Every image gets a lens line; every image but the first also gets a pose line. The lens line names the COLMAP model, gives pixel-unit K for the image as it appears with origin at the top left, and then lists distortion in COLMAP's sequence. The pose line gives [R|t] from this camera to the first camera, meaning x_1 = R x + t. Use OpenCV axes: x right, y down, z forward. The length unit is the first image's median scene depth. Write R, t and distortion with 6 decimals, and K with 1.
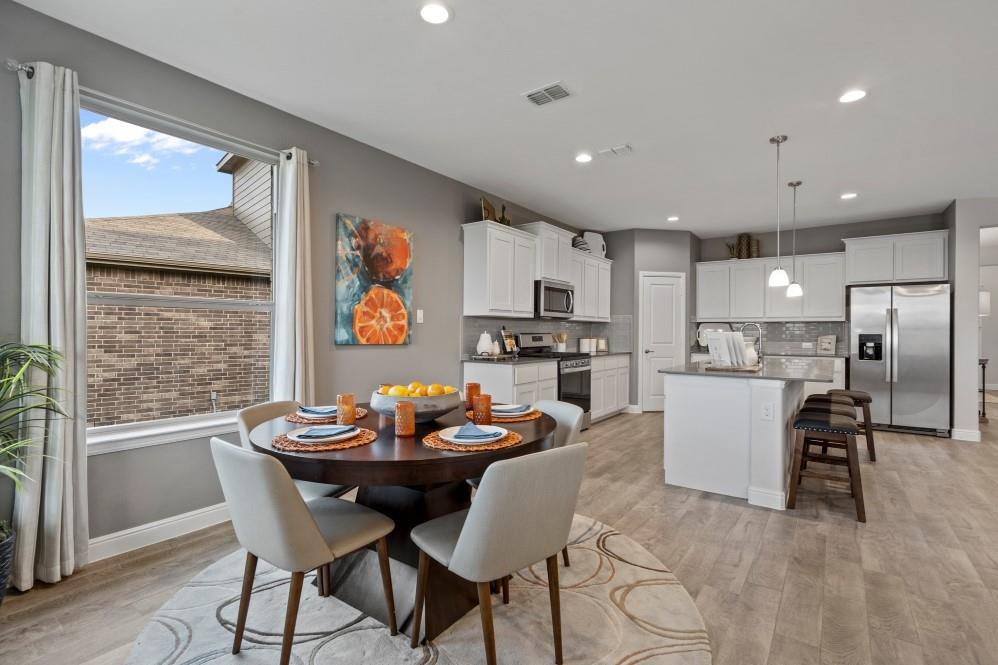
lens RADIAL K [[459.2, 0, 504.6], [0, 459.2, 334.7], [0, 0, 1]] dist [0.000850, 0.000334]
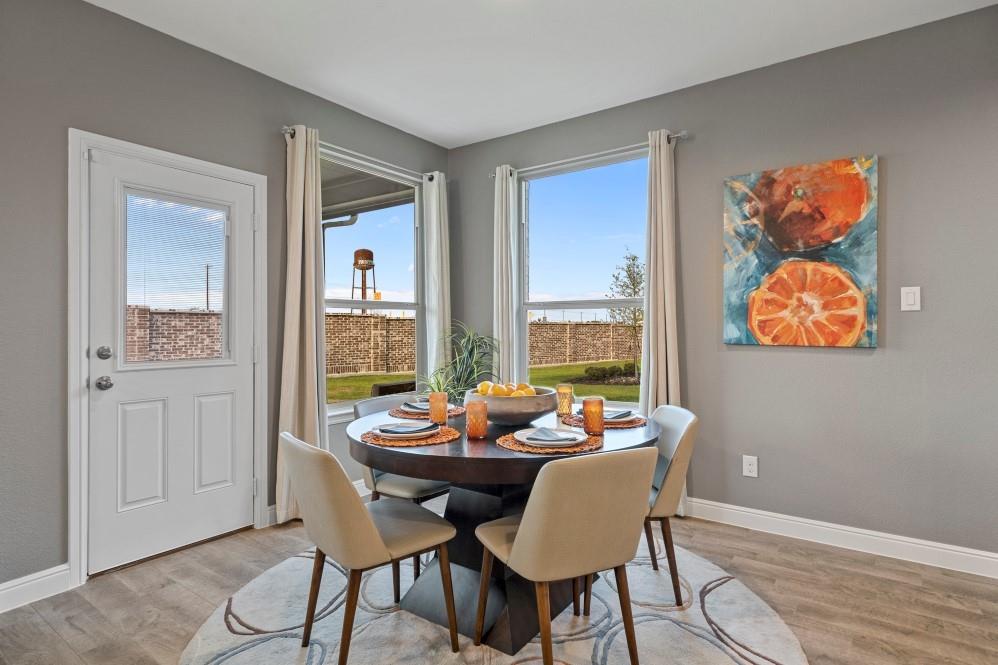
lens RADIAL K [[532.3, 0, 498.8], [0, 532.3, 324.4], [0, 0, 1]] dist [0.016545, 0.000891]
pose [[0.000145, -0.008595, -0.999963, 0.416626], [-0.005310, 0.999949, -0.008596, -0.001217], [0.999986, 0.005311, 0.000100, 0.452258]]
